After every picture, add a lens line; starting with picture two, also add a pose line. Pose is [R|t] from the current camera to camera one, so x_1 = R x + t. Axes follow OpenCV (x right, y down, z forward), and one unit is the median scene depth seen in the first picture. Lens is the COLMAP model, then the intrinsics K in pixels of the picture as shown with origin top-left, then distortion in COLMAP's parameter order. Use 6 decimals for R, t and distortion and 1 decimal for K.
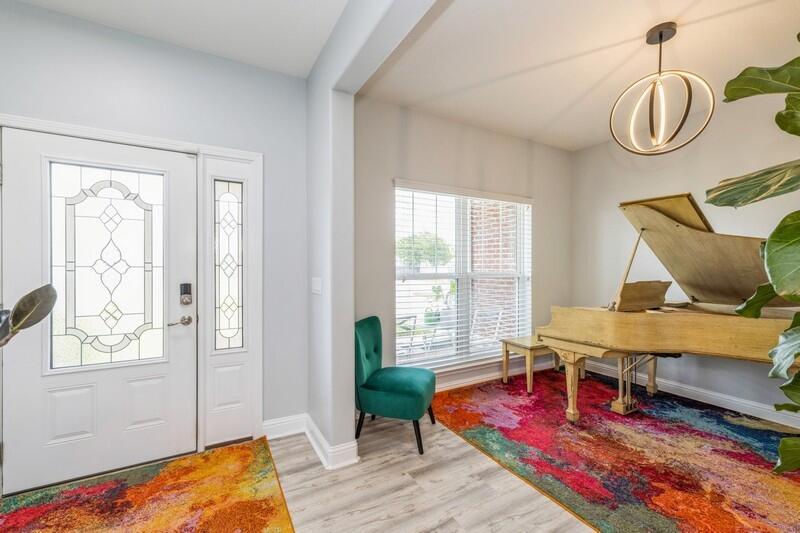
lens RADIAL K [[345.6, 0, 399.8], [0, 345.6, 265.9], [0, 0, 1]] dist [0.002200, -0.000003]
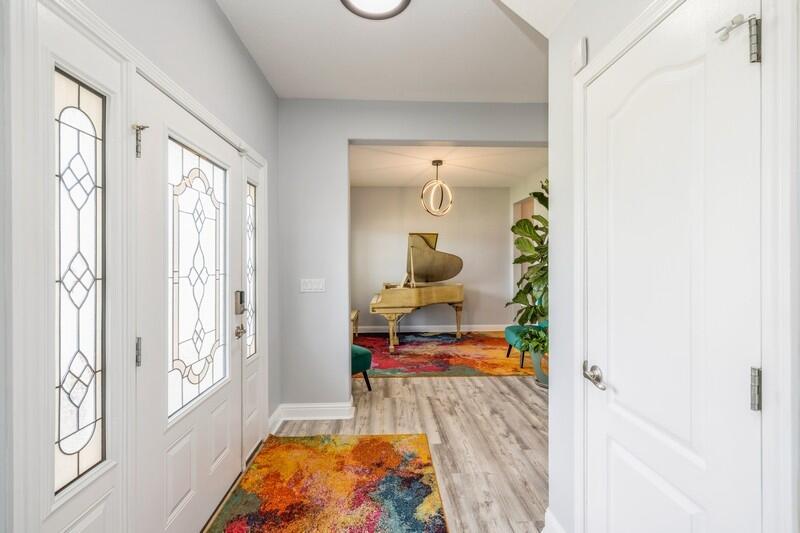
lens RADIAL K [[345.6, 0, 398.6], [0, 345.6, 262.4], [0, 0, 1]] dist [0.002200, -0.000003]
pose [[0.442514, -0.007013, 0.896734, -1.376675], [0.006631, 0.999968, 0.004548, -0.030407], [-0.896737, 0.003934, 0.442546, 0.232777]]
